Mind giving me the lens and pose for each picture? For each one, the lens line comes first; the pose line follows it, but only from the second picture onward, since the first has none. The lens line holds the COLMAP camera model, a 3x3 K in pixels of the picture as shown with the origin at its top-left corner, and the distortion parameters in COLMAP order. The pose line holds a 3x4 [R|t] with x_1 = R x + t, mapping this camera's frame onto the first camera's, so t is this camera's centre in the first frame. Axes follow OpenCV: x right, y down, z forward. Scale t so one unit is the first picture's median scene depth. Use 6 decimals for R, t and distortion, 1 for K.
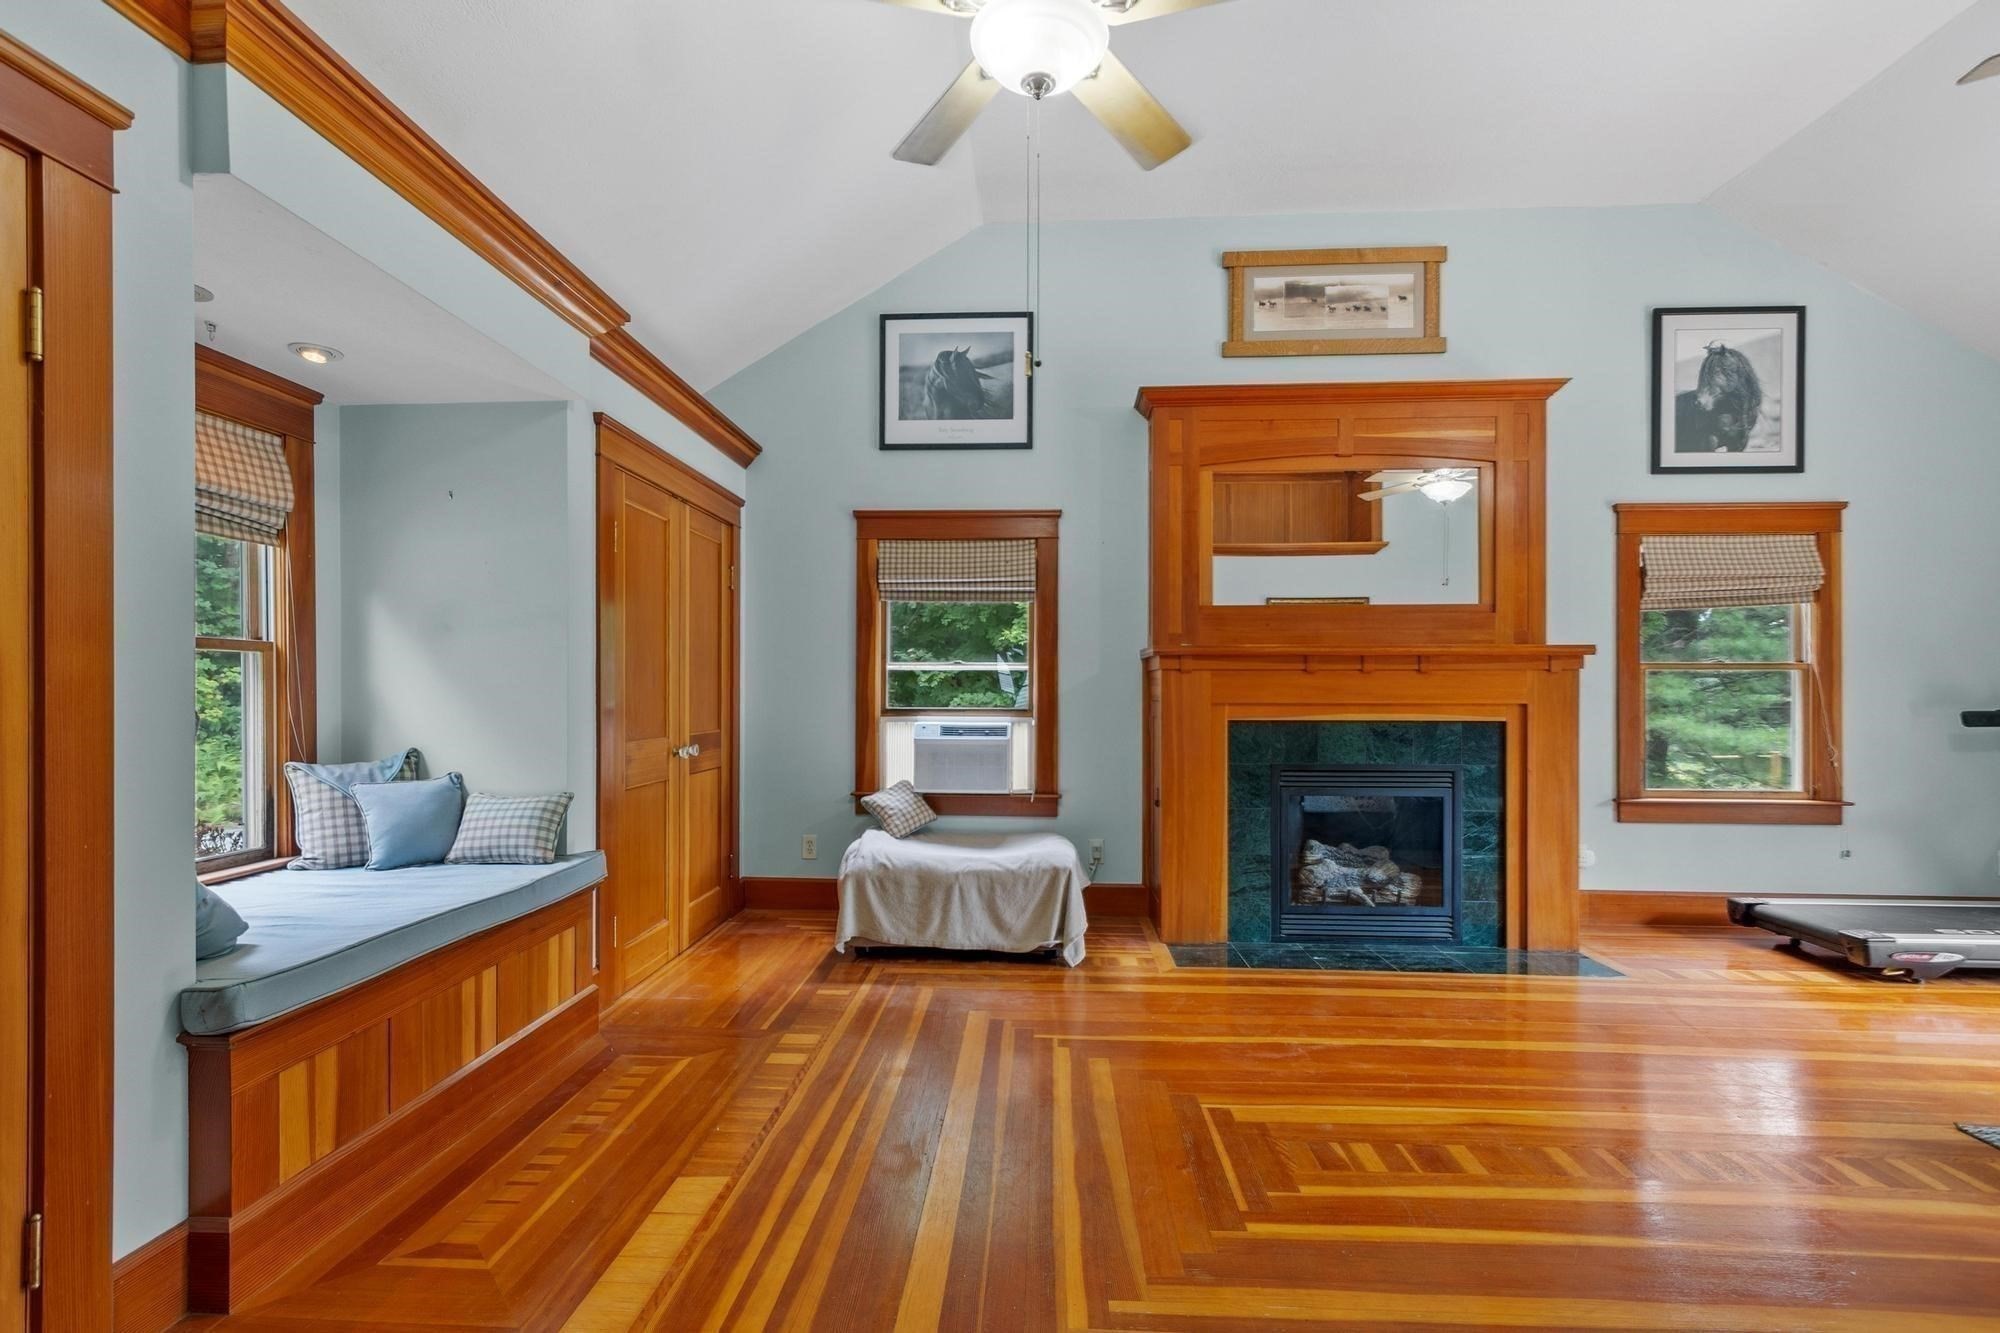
lens RADIAL K [[882.2, 0, 1002.1], [0, 882.2, 659.7], [0, 0, 1]] dist [0.002859, 0.000054]
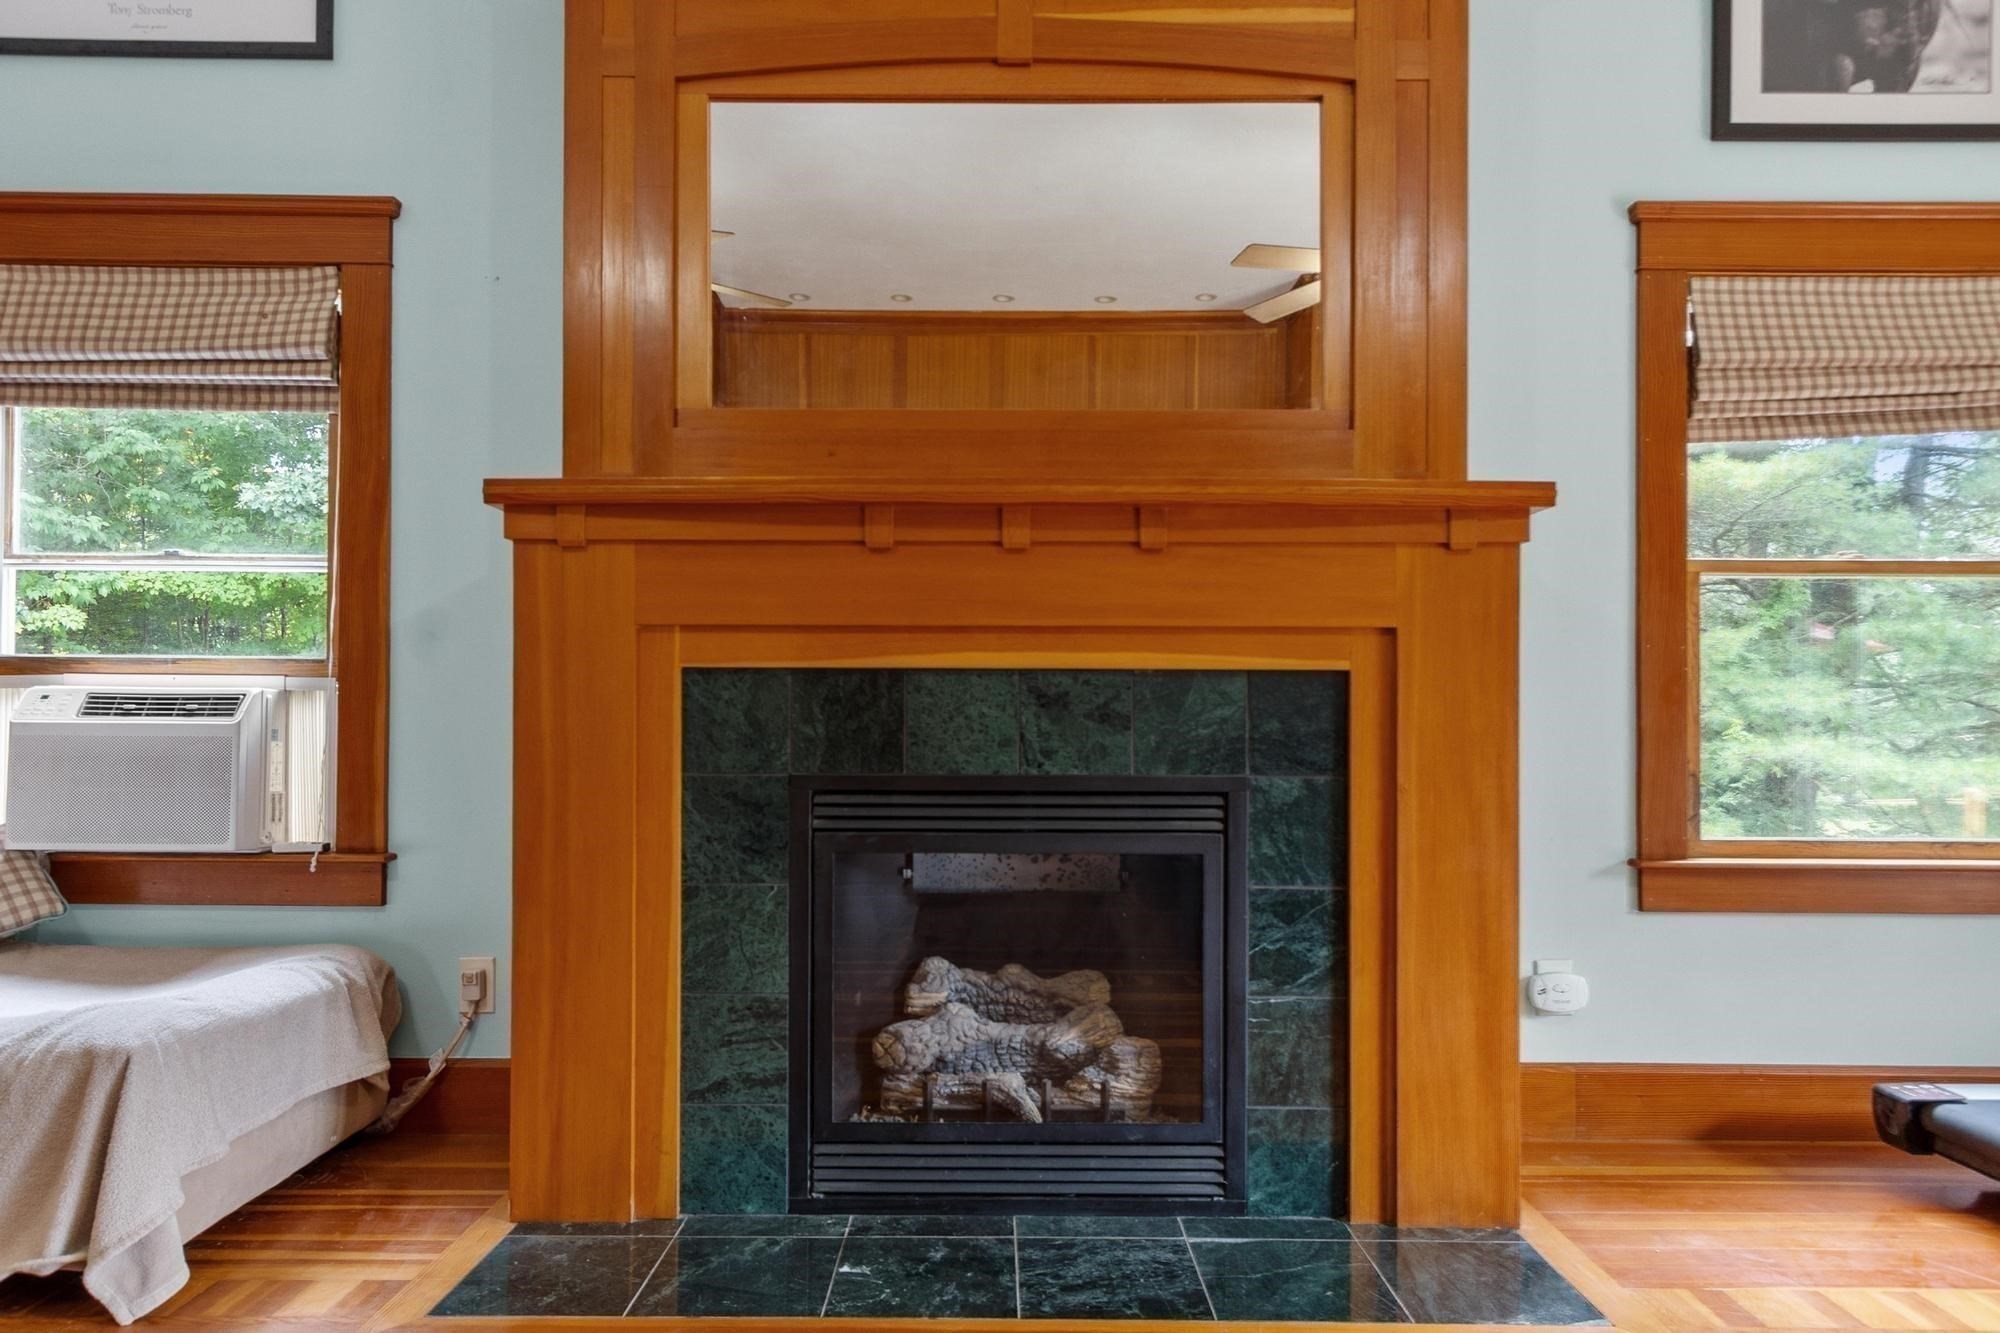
lens RADIAL K [[1210.5, 0, 998.2], [0, 1210.5, 675.5], [0, 0, 1]] dist [0.006116, 0.000799]
pose [[0.998920, 0.003621, 0.046326, 0.371847], [-0.003364, 0.999979, -0.005606, 0.074237], [-0.046346, 0.005444, 0.998911, 0.431921]]
